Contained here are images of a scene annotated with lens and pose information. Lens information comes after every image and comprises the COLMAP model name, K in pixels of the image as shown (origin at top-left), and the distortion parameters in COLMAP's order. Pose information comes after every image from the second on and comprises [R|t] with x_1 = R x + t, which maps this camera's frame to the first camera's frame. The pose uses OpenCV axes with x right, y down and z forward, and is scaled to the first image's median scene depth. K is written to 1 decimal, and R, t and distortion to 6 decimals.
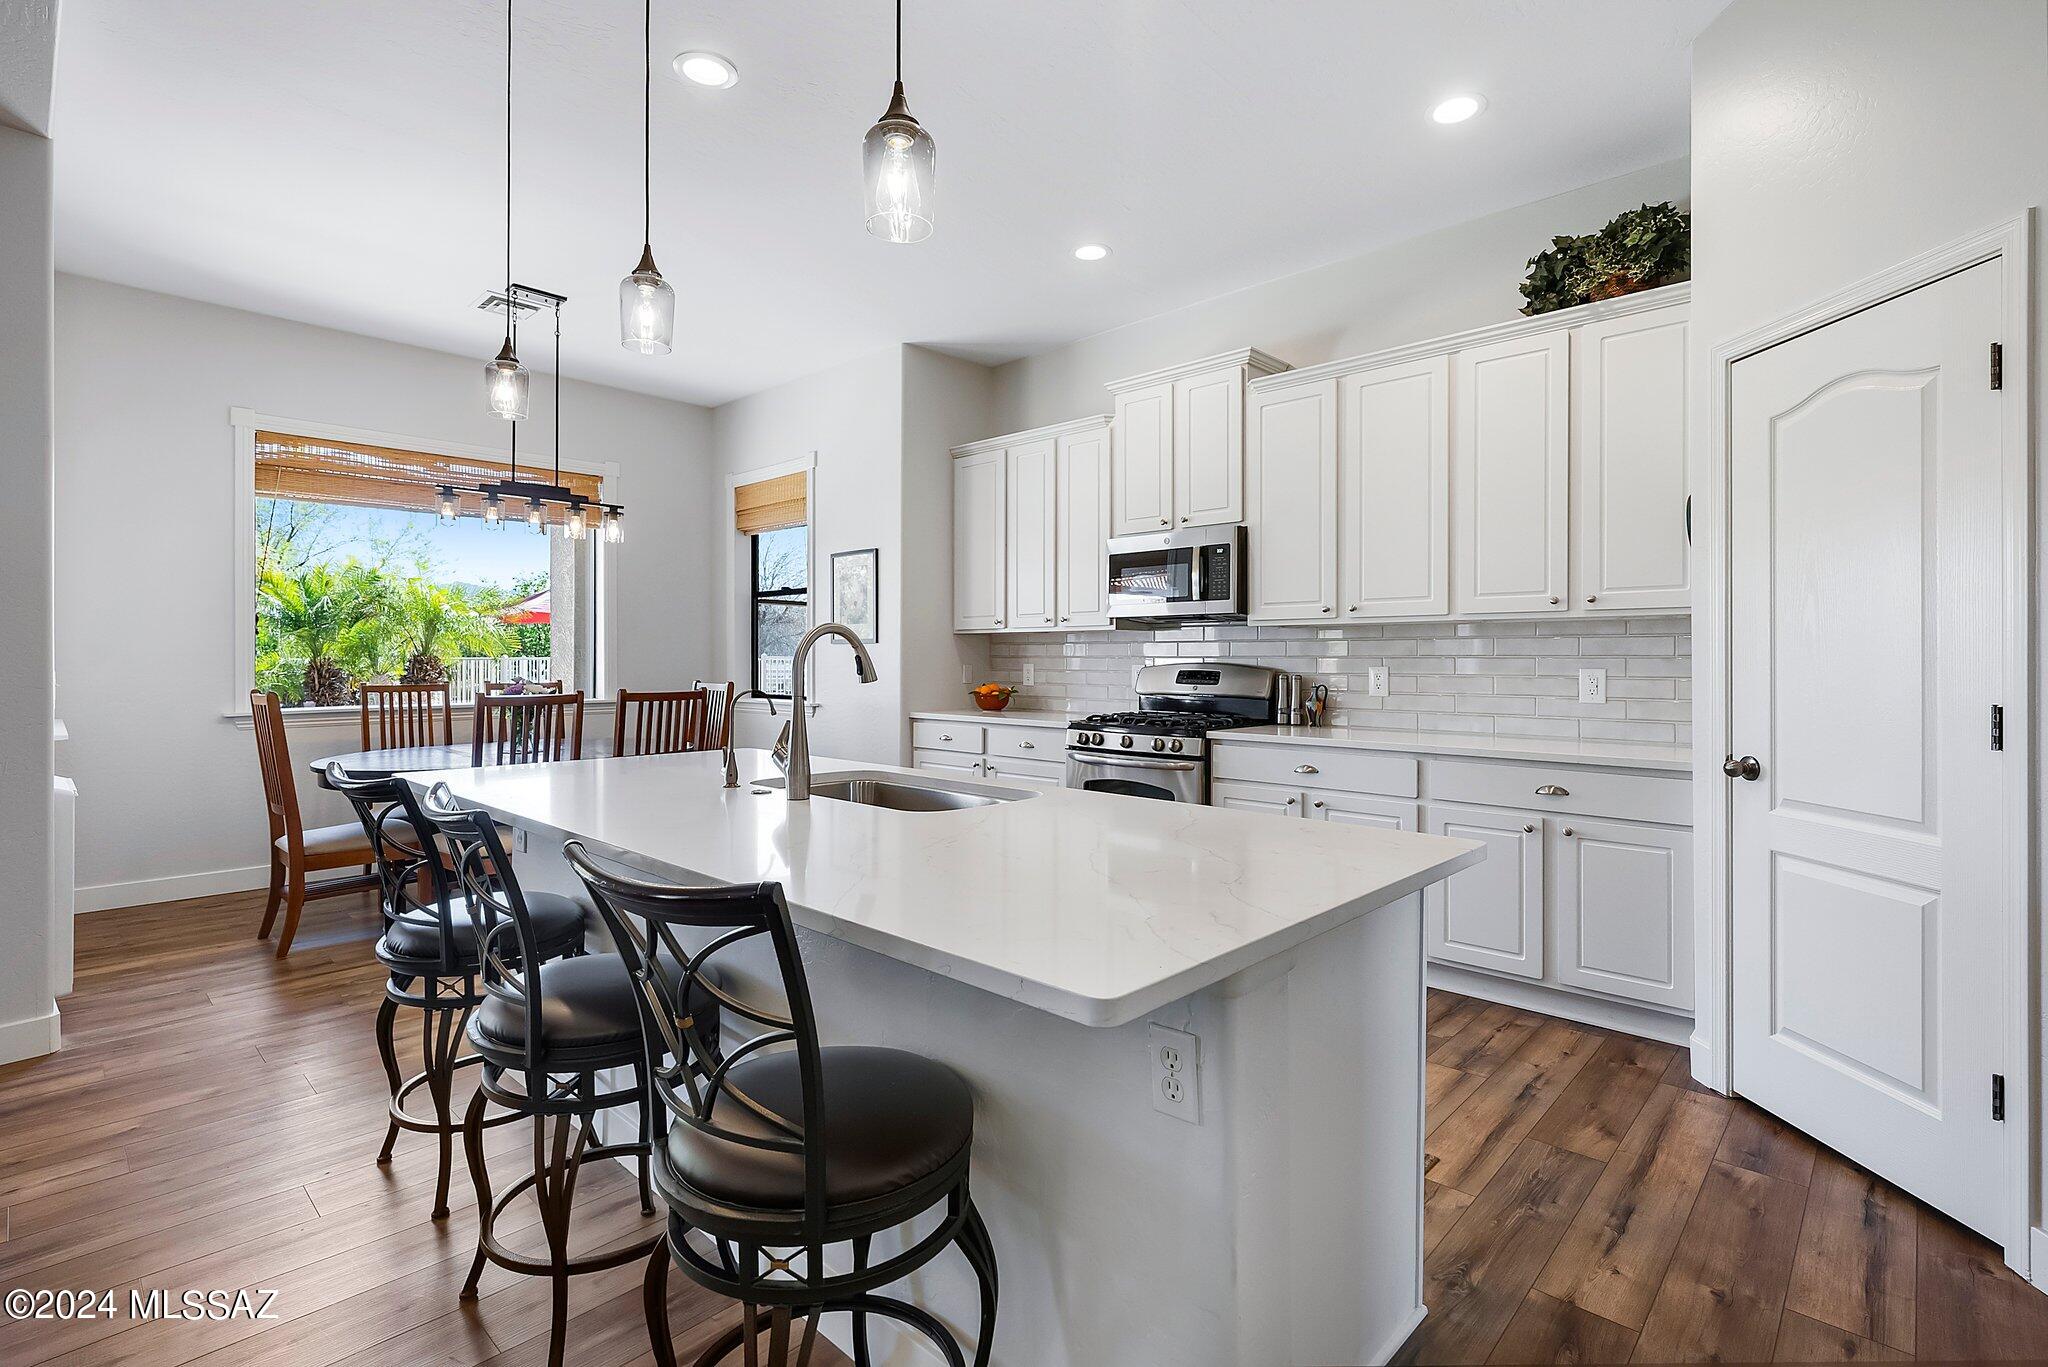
lens RADIAL K [[950.4, 0, 1032.3], [0, 950.4, 657.1], [0, 0, 1]] dist [0.000522, -0.000043]
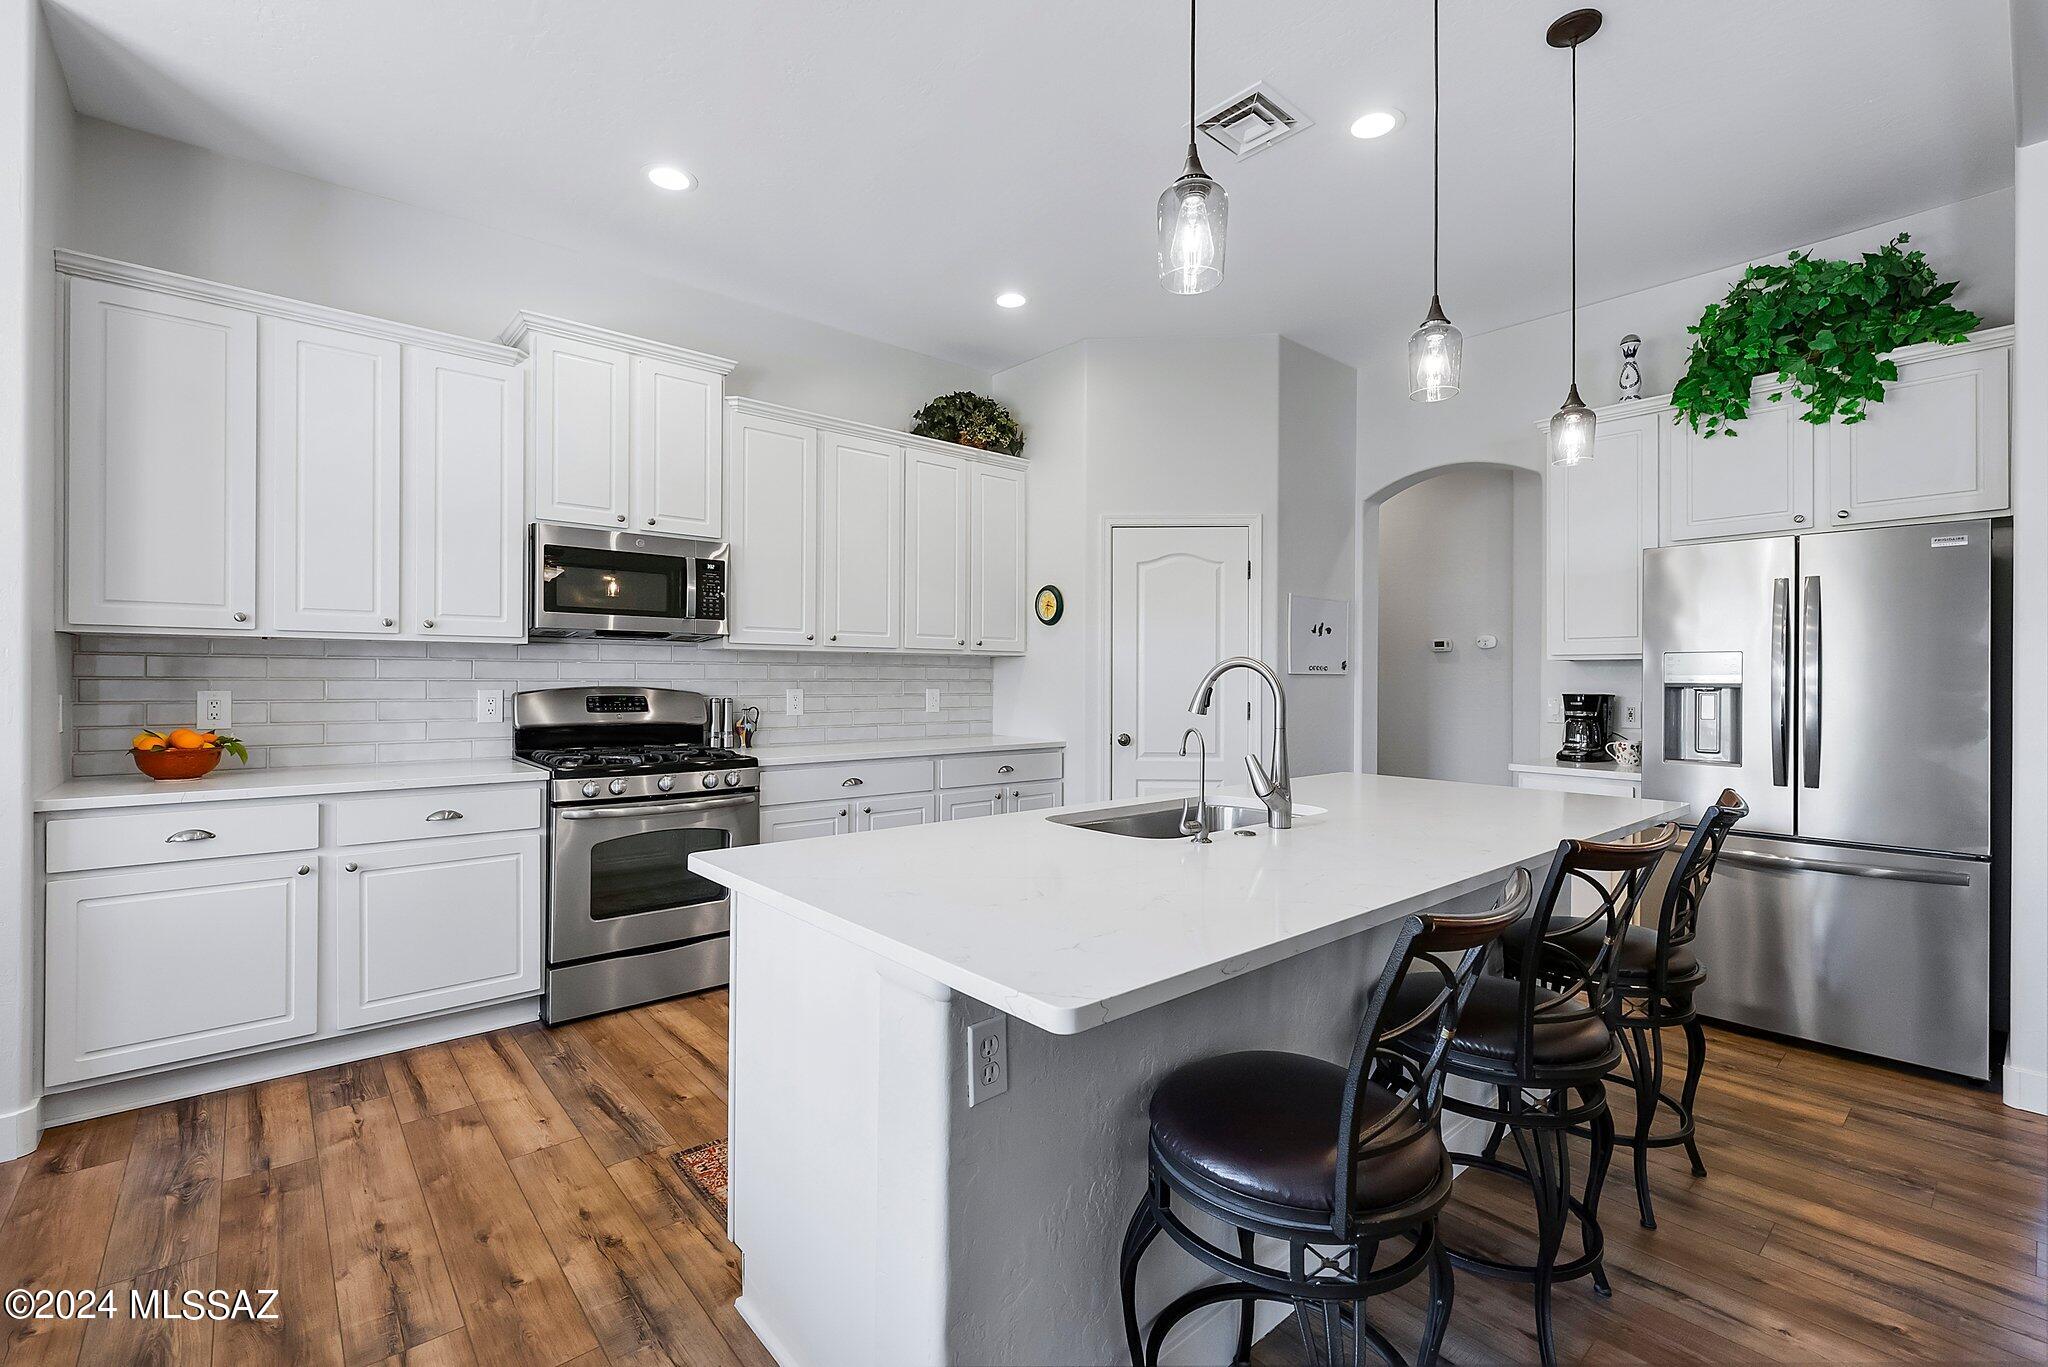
lens RADIAL K [[896.2, 0, 1027.0], [0, 896.2, 677.1], [0, 0, 1]] dist [0.003719, 0.000444]
pose [[0.100214, -0.000640, 0.994966, -0.630810], [-0.007294, 0.999972, 0.001378, -0.007143], [-0.994939, -0.007396, 0.100207, 0.588949]]
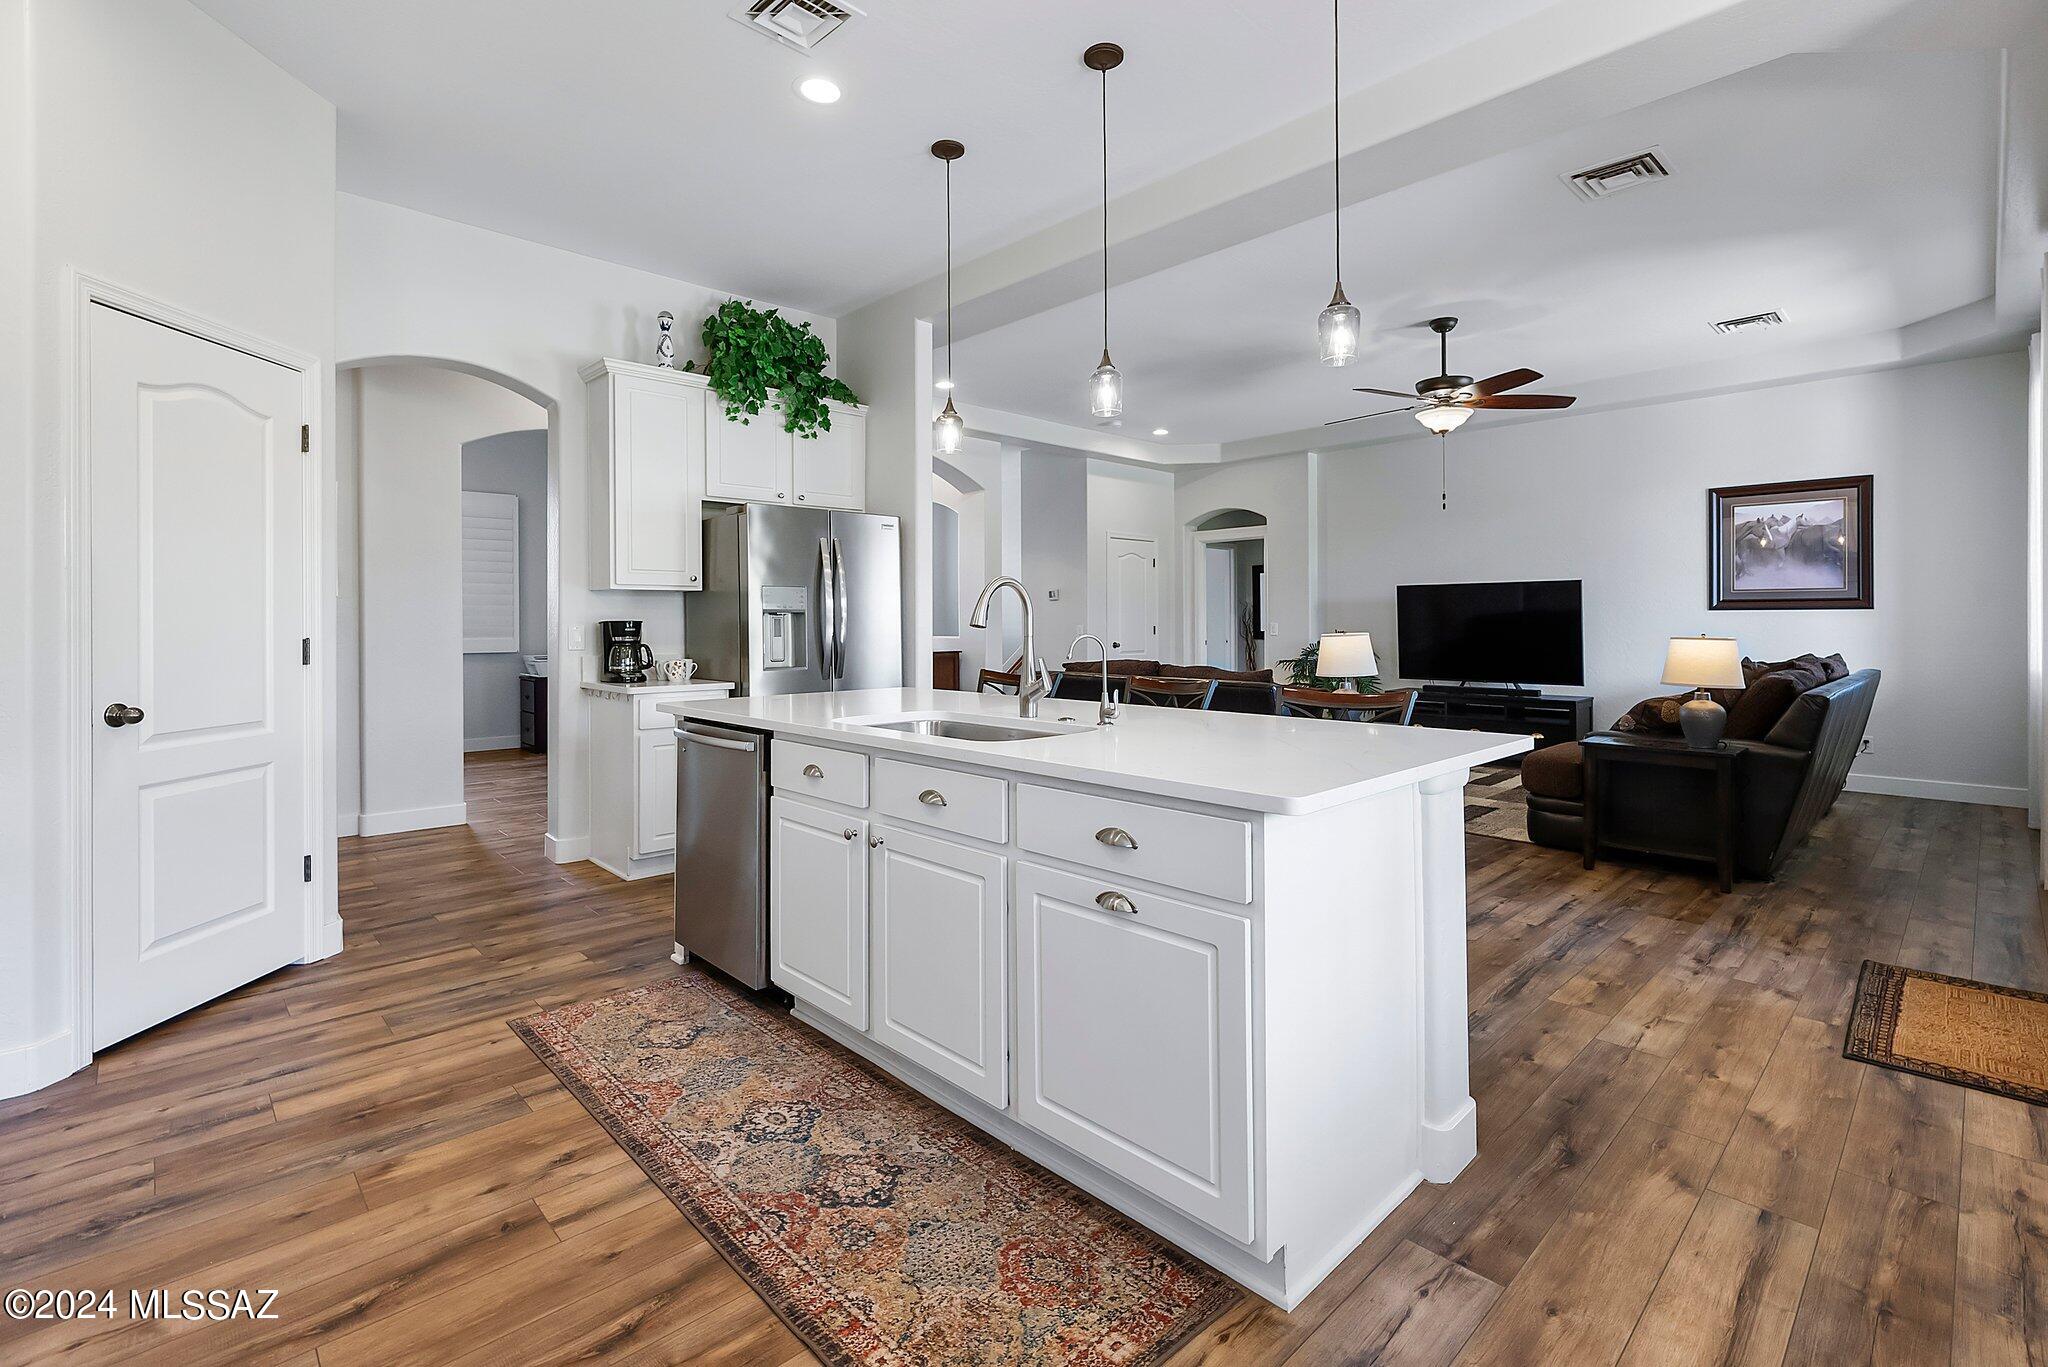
lens RADIAL K [[916.4, 0, 1030.0], [0, 916.4, 626.5], [0, 0, 1]] dist [0.000451, -0.000014]
pose [[-0.998606, 0.002152, 0.052741, -0.158193], [0.002228, 0.999997, 0.001371, 0.013154], [-0.052738, 0.001487, -0.998607, 1.118662]]
